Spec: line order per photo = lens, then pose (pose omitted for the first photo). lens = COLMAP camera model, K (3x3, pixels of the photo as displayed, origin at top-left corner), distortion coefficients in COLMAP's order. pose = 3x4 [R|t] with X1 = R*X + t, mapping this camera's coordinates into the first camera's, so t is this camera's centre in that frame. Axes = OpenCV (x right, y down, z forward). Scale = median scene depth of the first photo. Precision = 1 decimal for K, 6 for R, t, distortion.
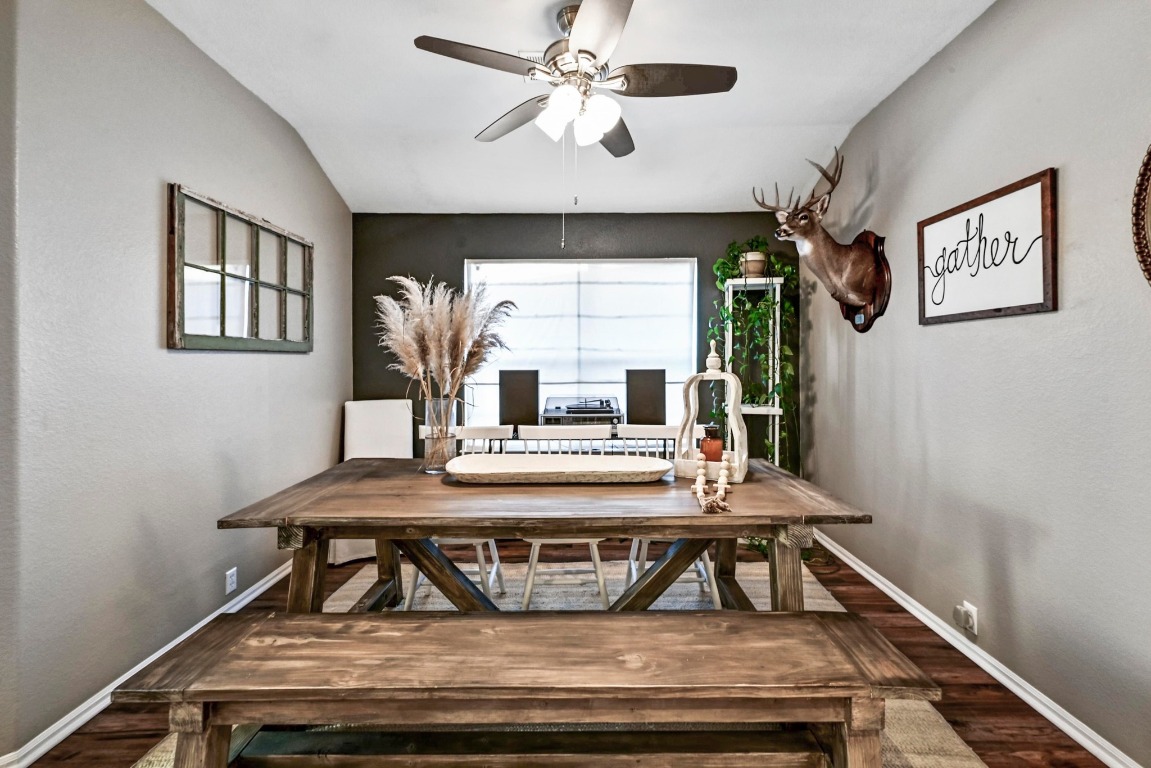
lens RADIAL K [[465.9, 0, 585.4], [0, 465.9, 361.3], [0, 0, 1]] dist [-0.000686, 0.000837]
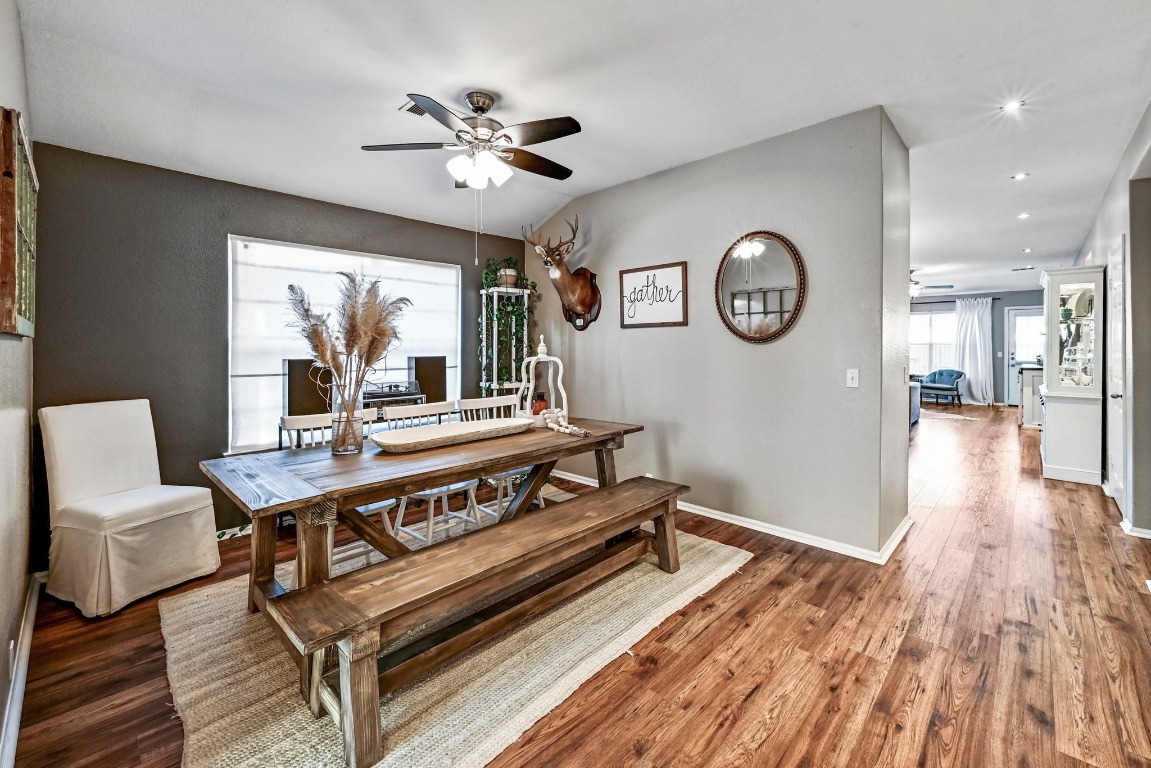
lens RADIAL K [[465.9, 0, 576.1], [0, 465.9, 346.4], [0, 0, 1]] dist [-0.000686, 0.000837]
pose [[0.699728, 0.000218, 0.714409, -0.674179], [0.004850, 0.999975, -0.005056, -0.000297], [-0.714393, 0.007002, 0.699710, -0.124299]]
